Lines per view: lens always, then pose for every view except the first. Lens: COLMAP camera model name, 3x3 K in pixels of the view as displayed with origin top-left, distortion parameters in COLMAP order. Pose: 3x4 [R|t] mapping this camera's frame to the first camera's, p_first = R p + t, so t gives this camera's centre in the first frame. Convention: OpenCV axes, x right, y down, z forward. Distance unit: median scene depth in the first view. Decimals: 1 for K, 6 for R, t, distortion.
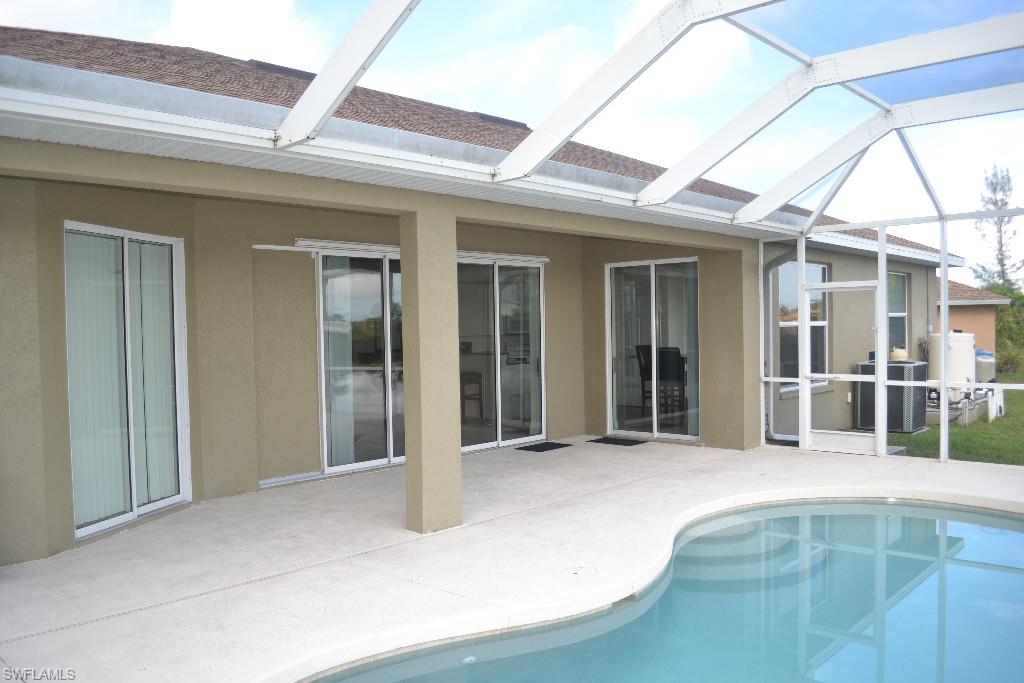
lens RADIAL K [[822.2, 0, 508.3], [0, 822.2, 346.0], [0, 0, 1]] dist [-0.048708, -0.007069]
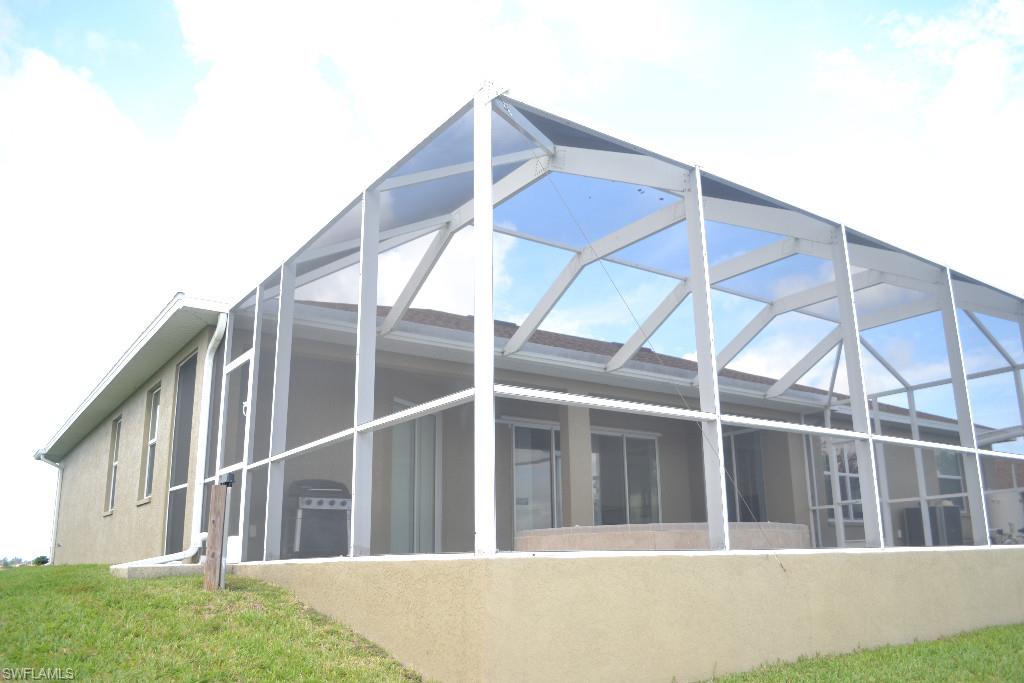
lens RADIAL K [[822.2, 0, 512.1], [0, 822.2, 342.1], [0, 0, 1]] dist [-0.048708, -0.007069]
pose [[0.980289, -0.049233, -0.191334, 0.101522], [-0.006918, 0.959306, -0.282284, 0.203675], [0.197446, 0.278043, 0.940057, -0.645308]]
